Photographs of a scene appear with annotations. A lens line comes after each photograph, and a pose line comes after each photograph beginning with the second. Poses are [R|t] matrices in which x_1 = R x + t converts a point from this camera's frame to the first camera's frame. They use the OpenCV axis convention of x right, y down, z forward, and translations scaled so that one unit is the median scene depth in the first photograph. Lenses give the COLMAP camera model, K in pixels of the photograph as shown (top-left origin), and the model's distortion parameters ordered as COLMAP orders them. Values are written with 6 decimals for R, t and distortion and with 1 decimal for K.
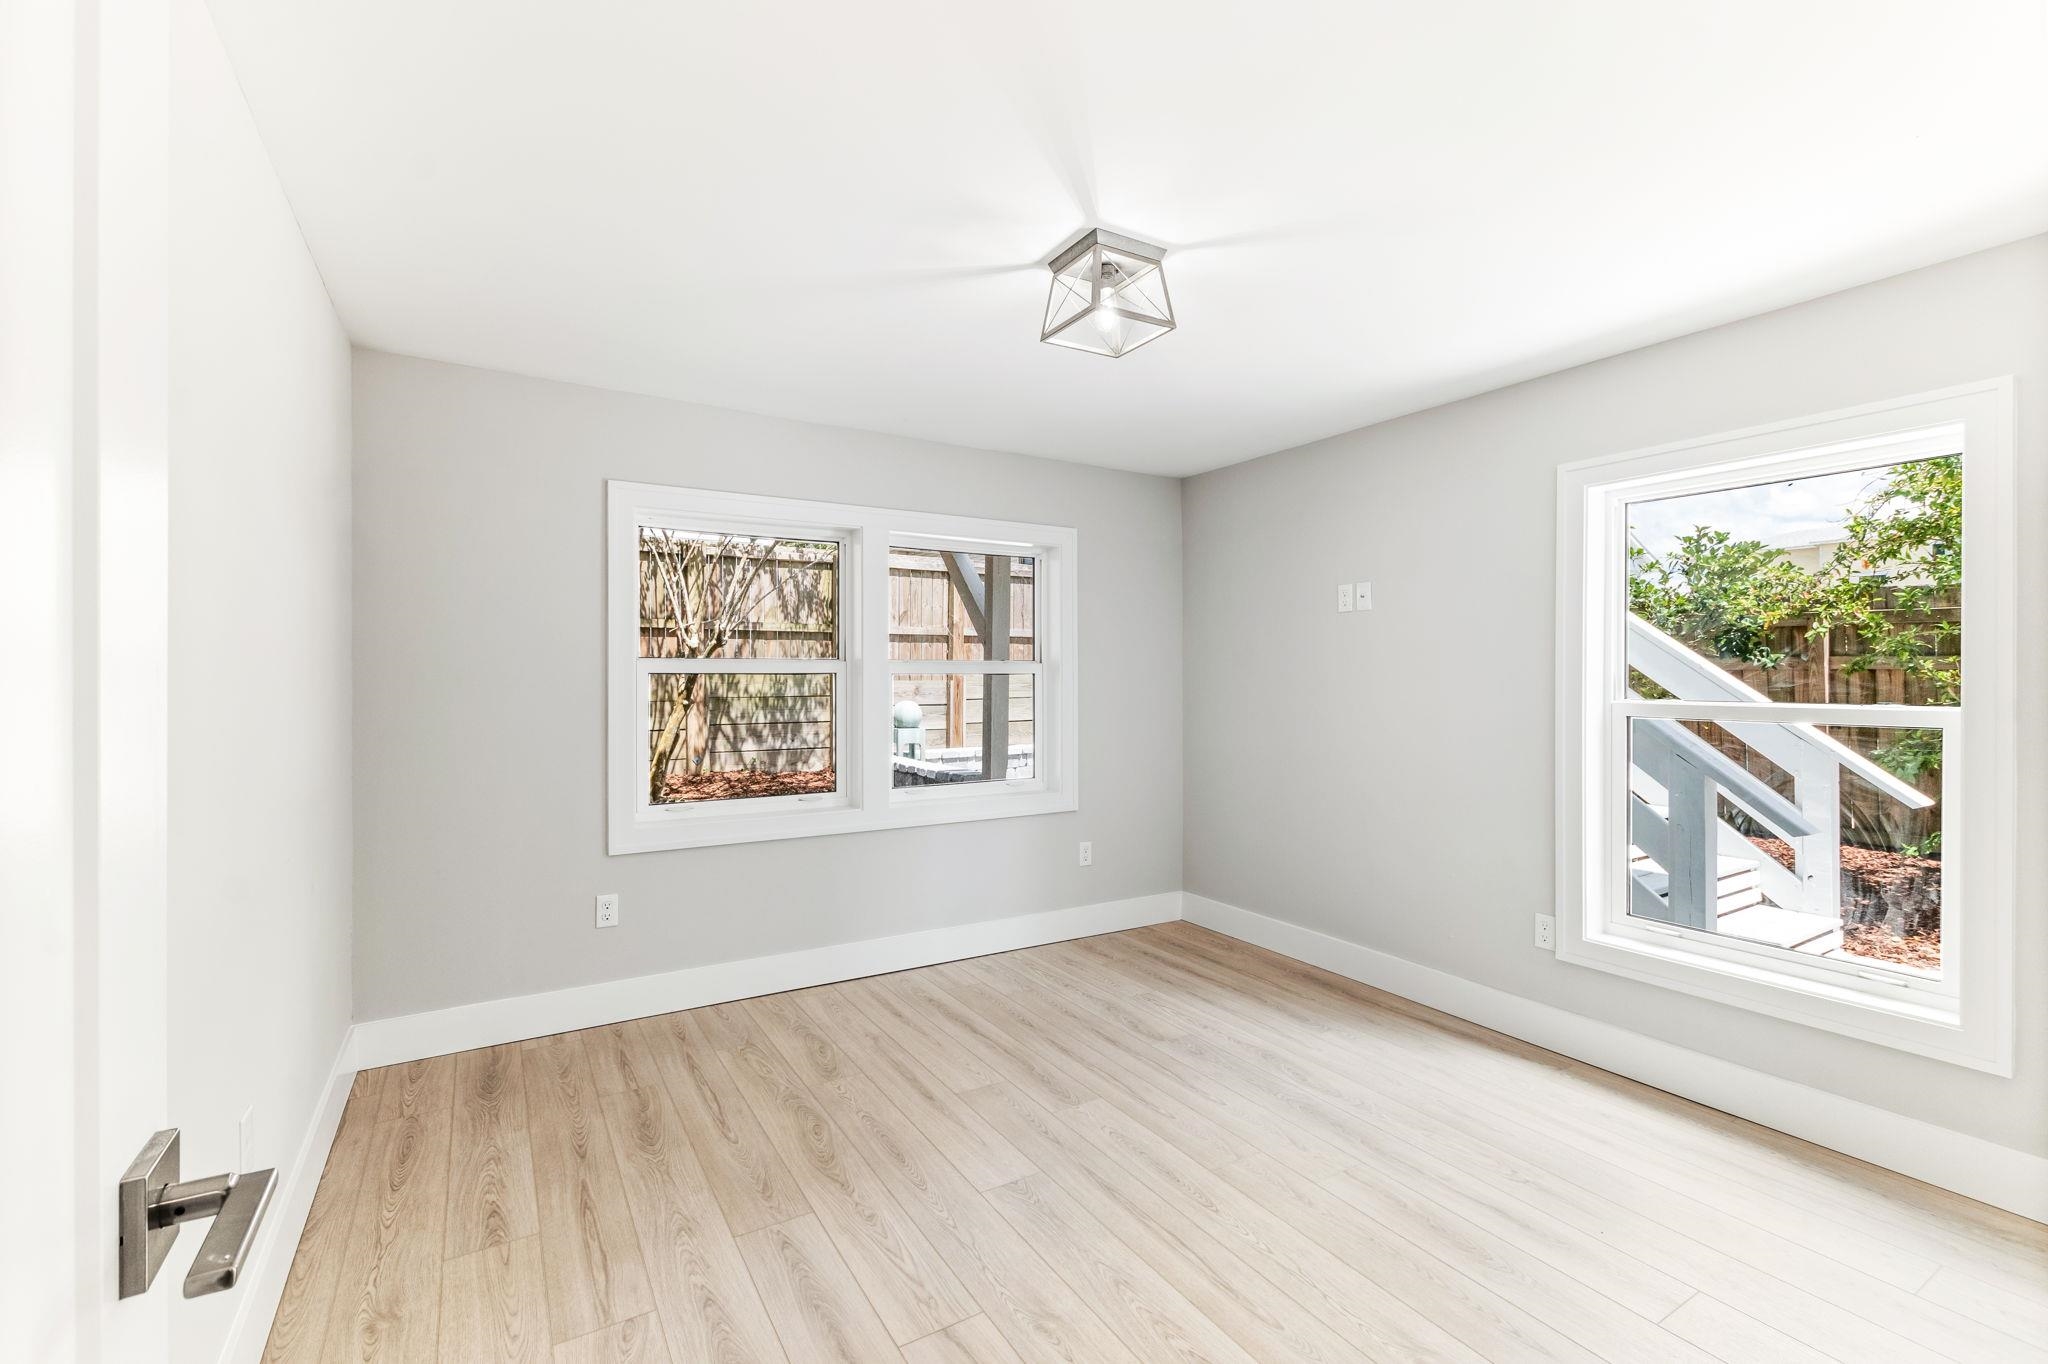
lens RADIAL K [[896.9, 0, 1020.3], [0, 896.9, 682.1], [0, 0, 1]] dist [-0.000504, -0.000746]
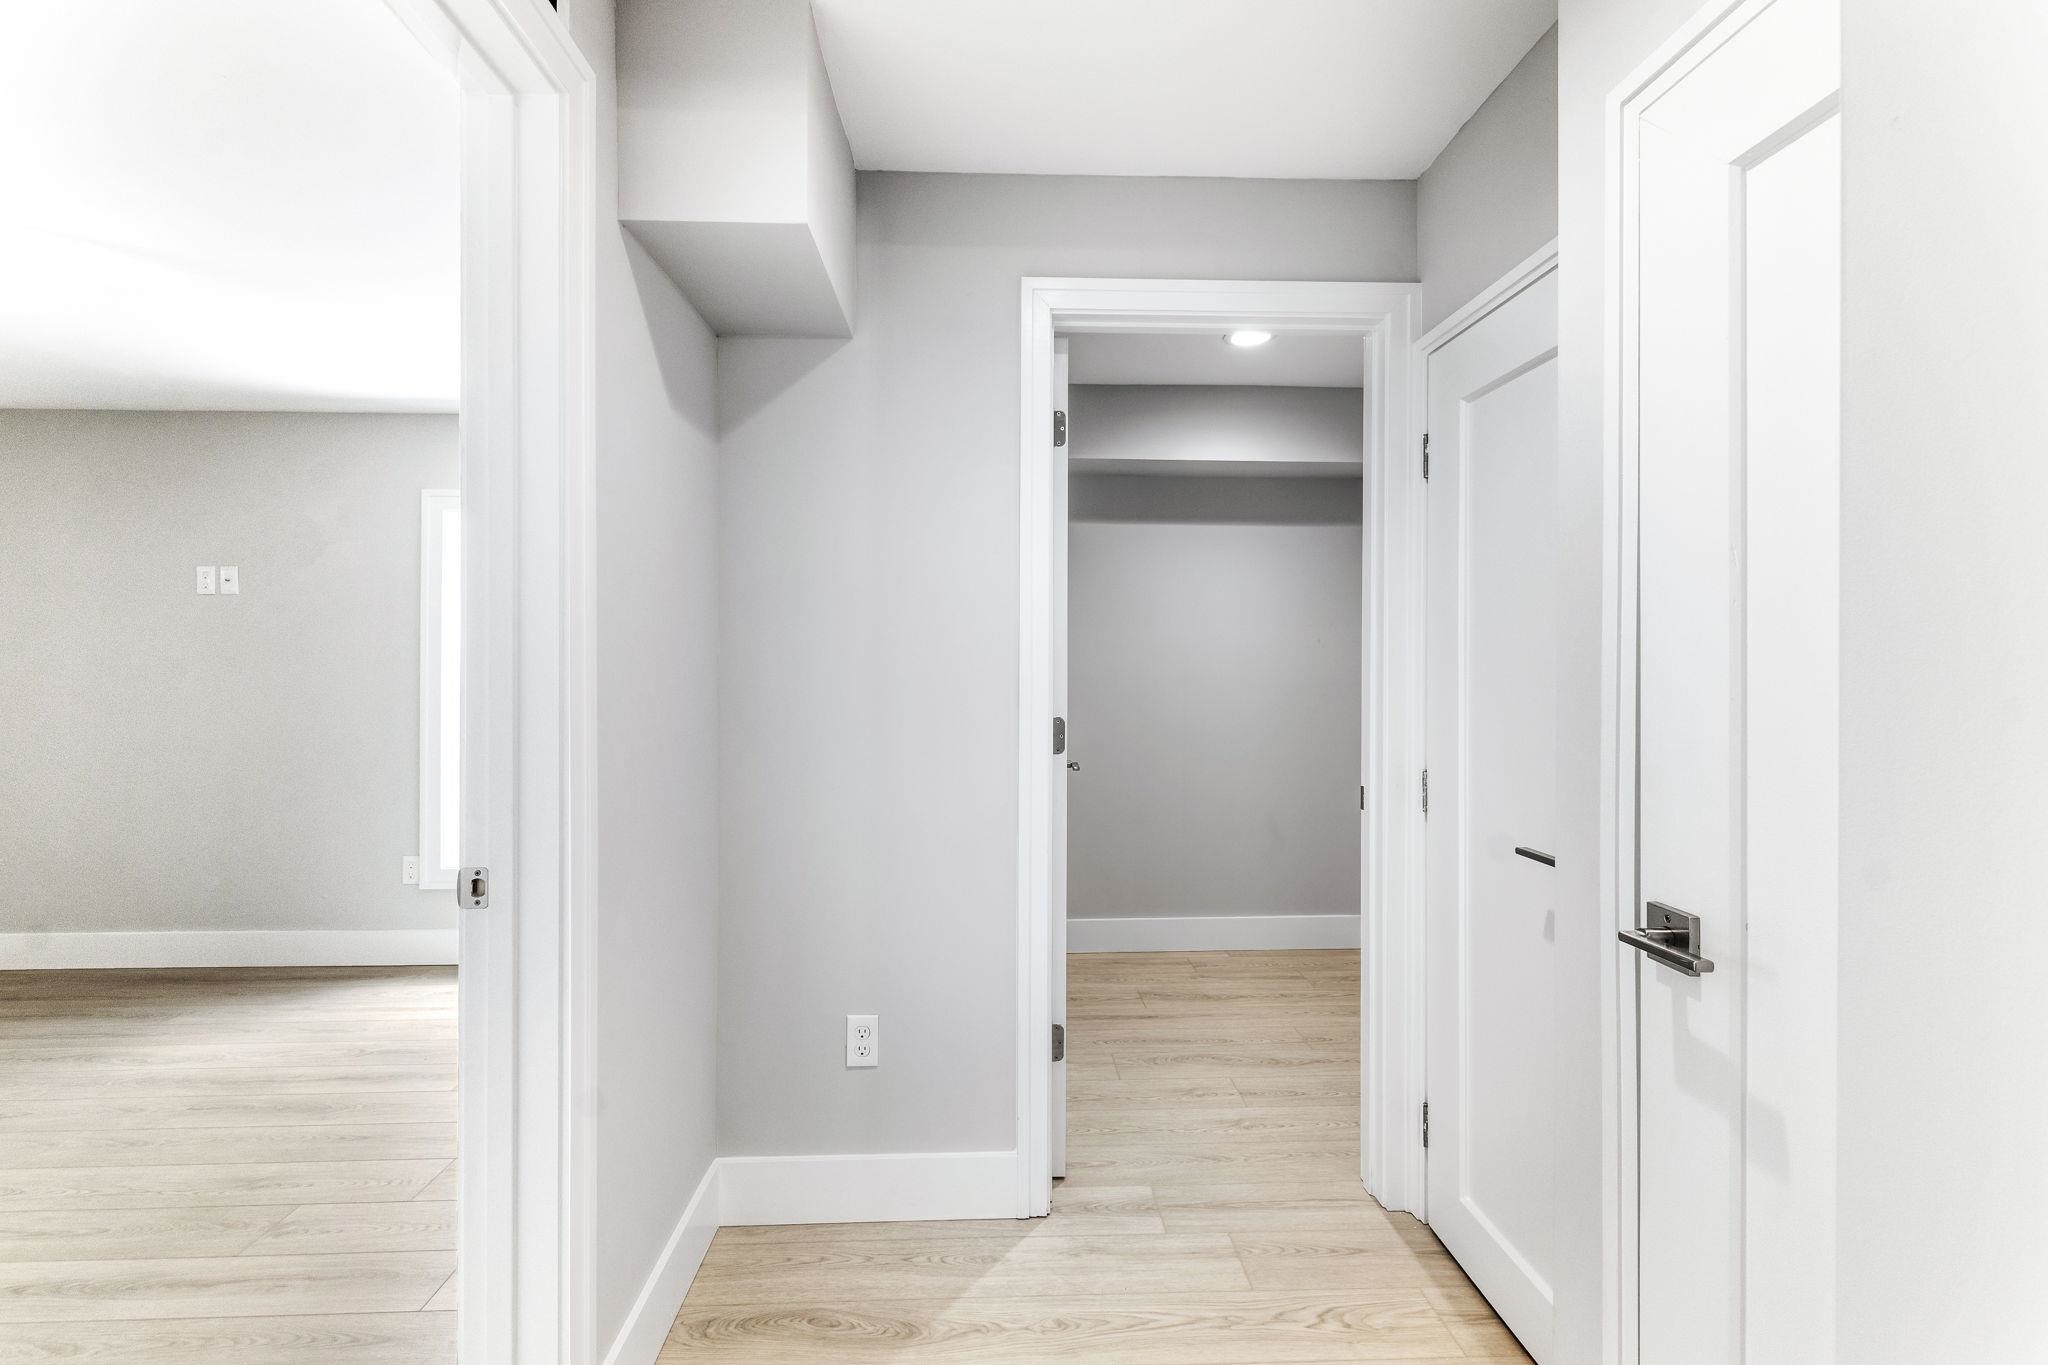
lens RADIAL K [[885.1, 0, 1032.5], [0, 885.1, 664.2], [0, 0, 1]] dist [0.001271, -0.003917]
pose [[0.470054, 0.003209, 0.882632, -0.067850], [0.000646, 0.999992, -0.003980, 0.002395], [-0.882637, 0.002441, 0.470048, -0.264566]]
